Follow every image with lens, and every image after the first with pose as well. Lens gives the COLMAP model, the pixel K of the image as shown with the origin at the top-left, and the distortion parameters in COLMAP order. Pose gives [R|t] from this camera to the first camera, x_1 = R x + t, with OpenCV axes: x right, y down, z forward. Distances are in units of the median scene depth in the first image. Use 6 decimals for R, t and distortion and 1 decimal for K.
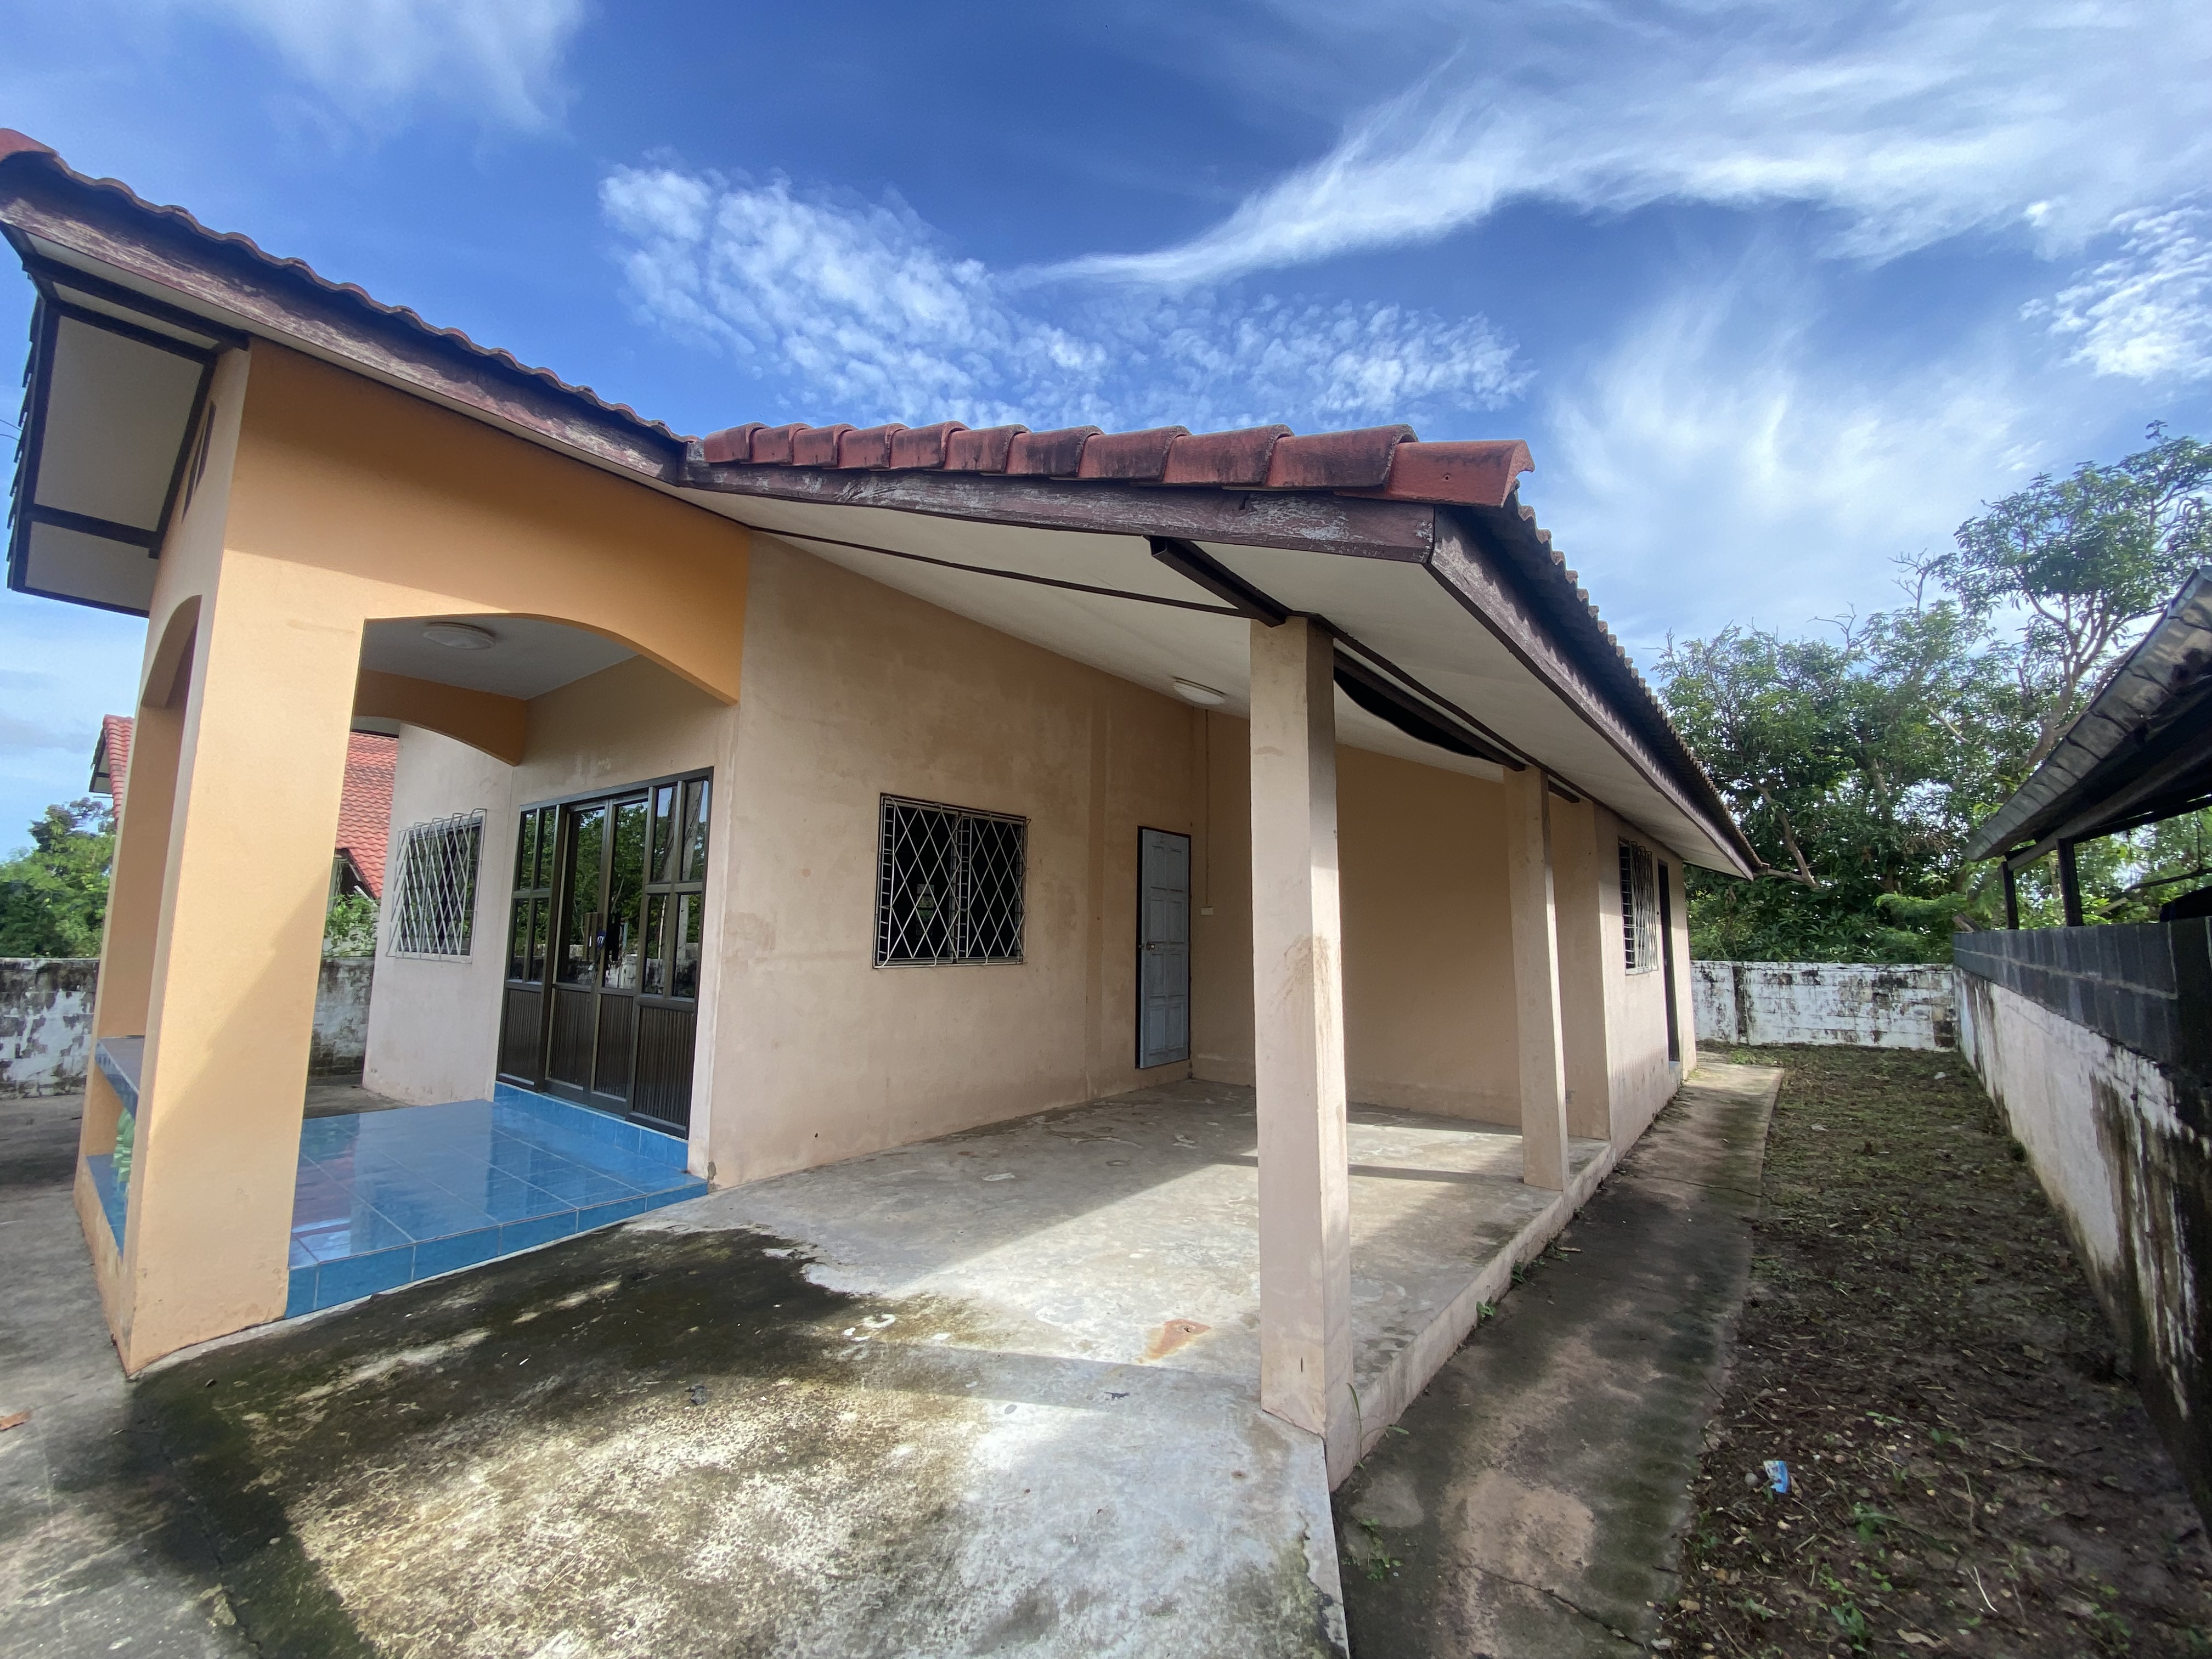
lens RADIAL K [[901.8, 0, 1126.1], [0, 901.8, 820.4], [0, 0, 1]] dist [0.002804, -0.007078]
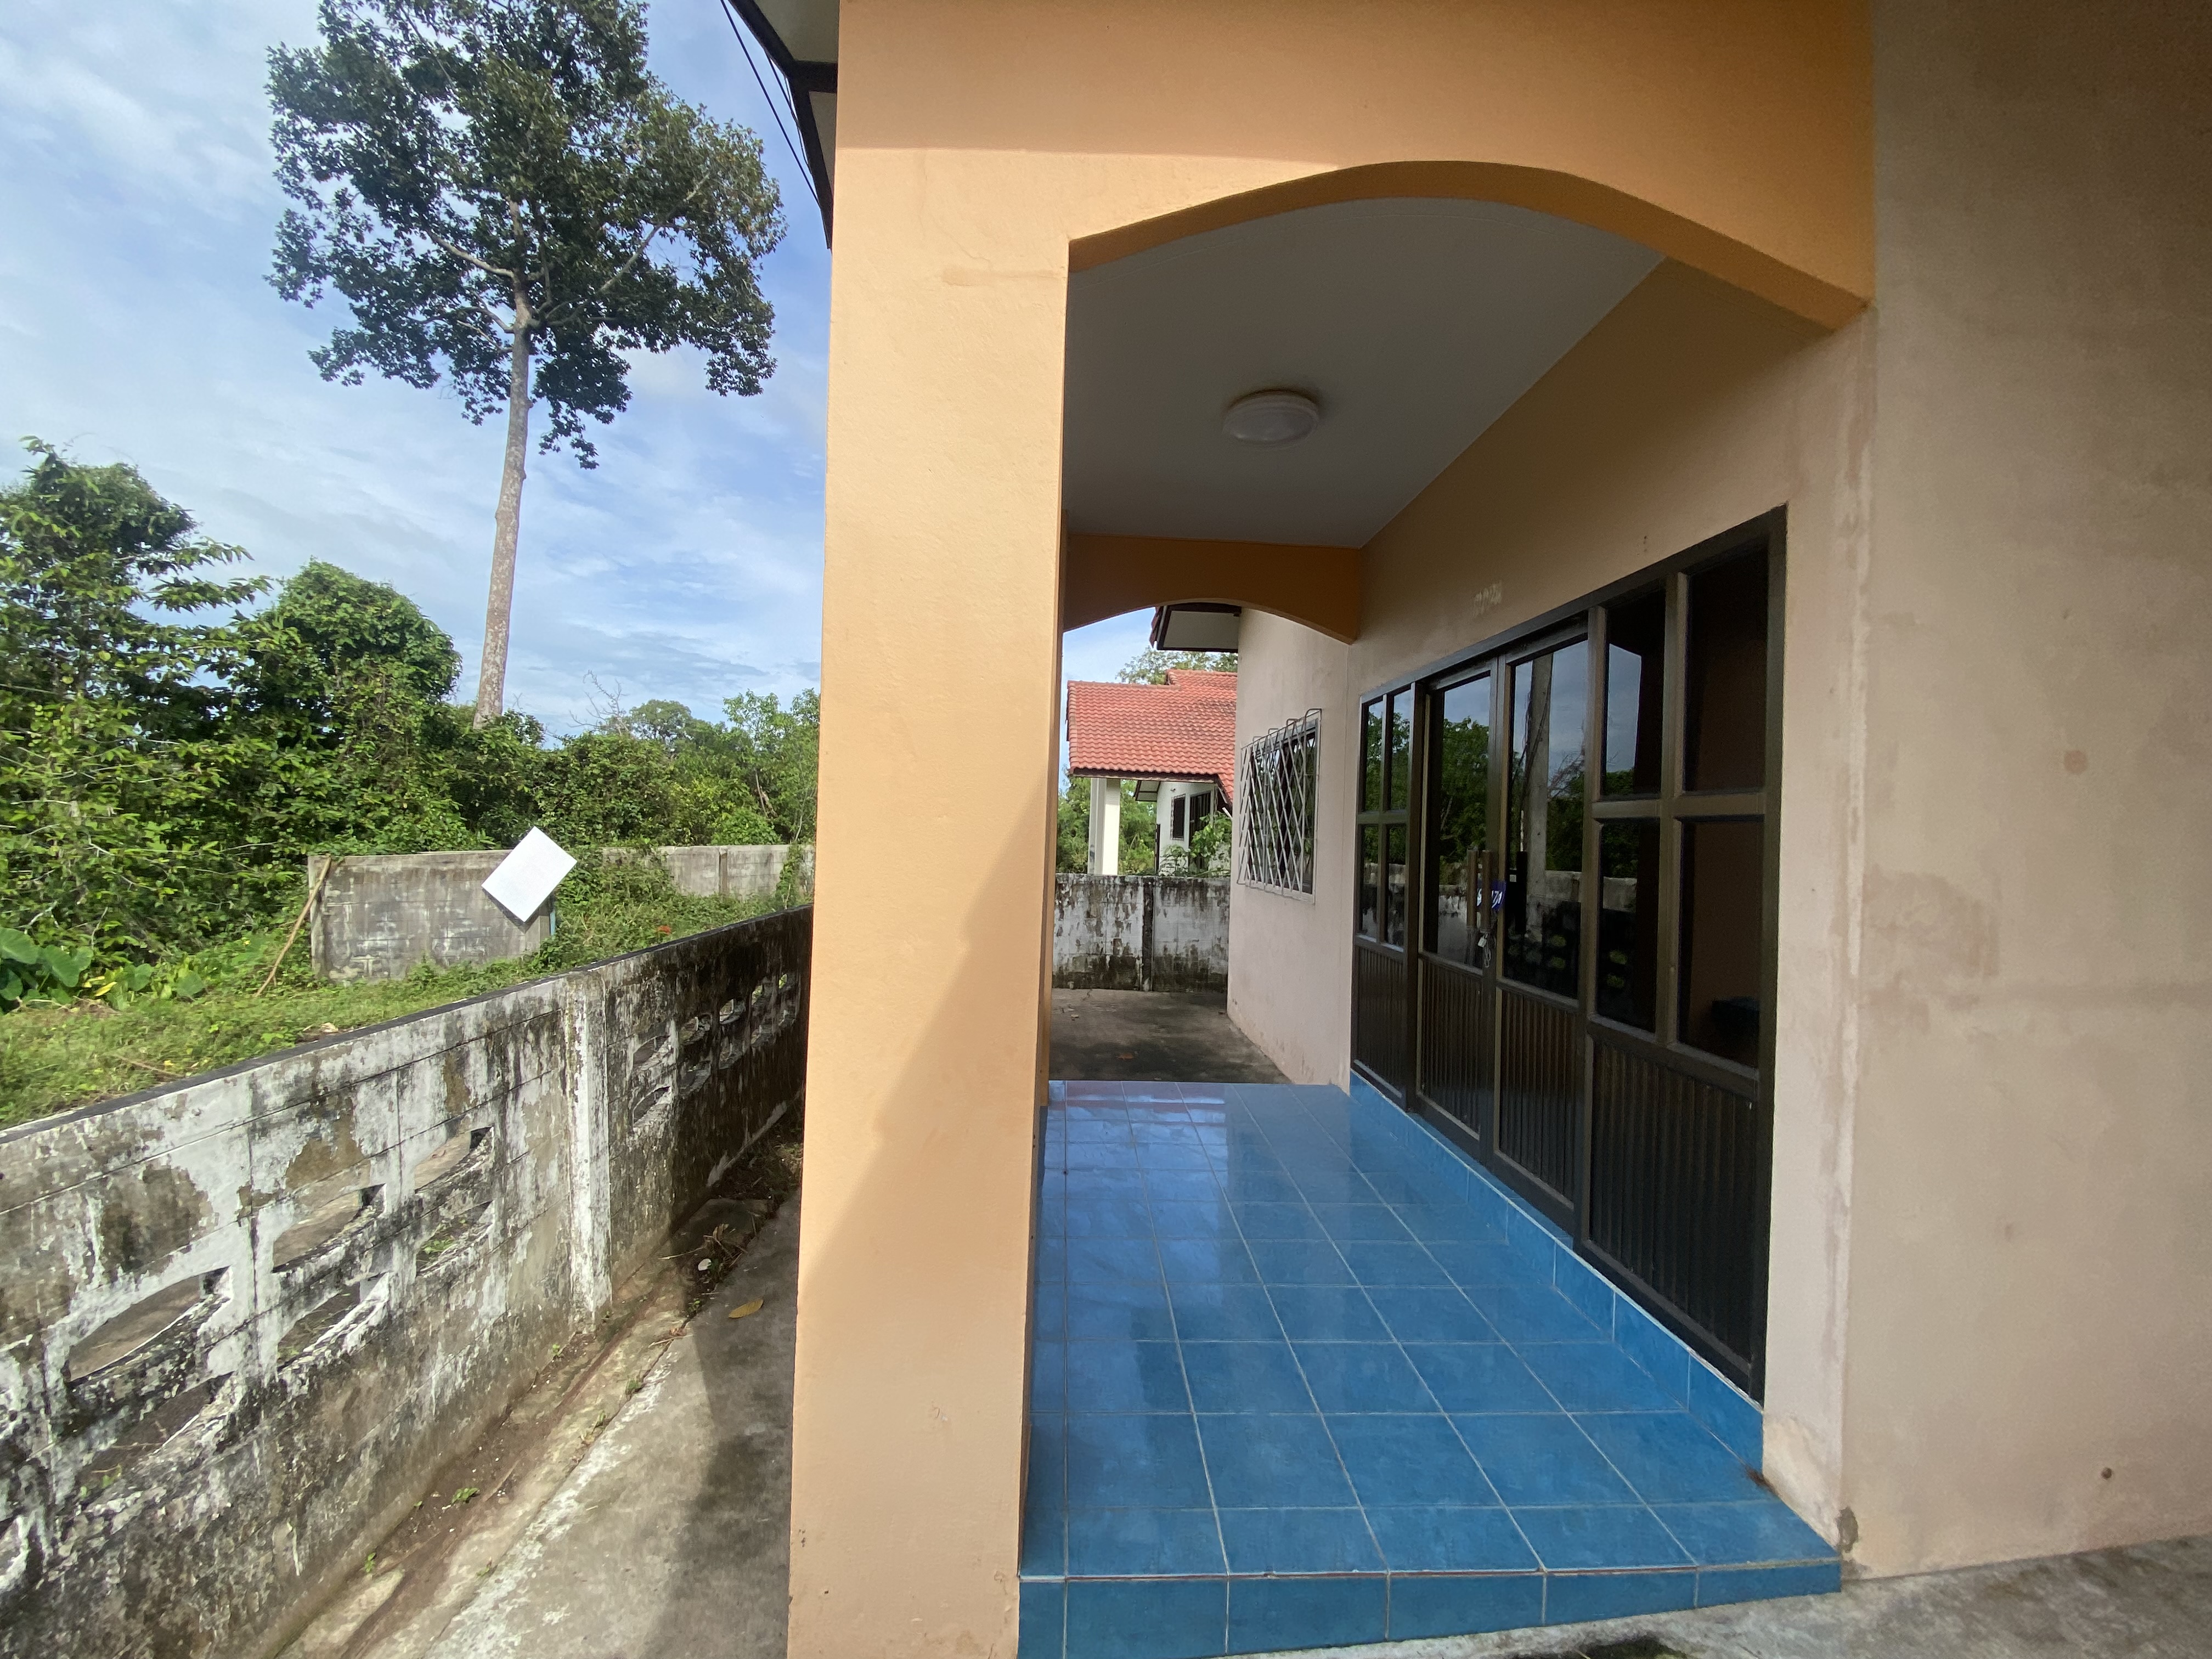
lens RADIAL K [[890.2, 0, 1107.2], [0, 890.2, 822.9], [0, 0, 1]] dist [0.024183, -0.019071]
pose [[0.654309, 0.002275, -0.756224, -0.341756], [0.072238, 0.995235, 0.065497, 0.031261], [0.752769, -0.097484, 0.651027, 0.484123]]
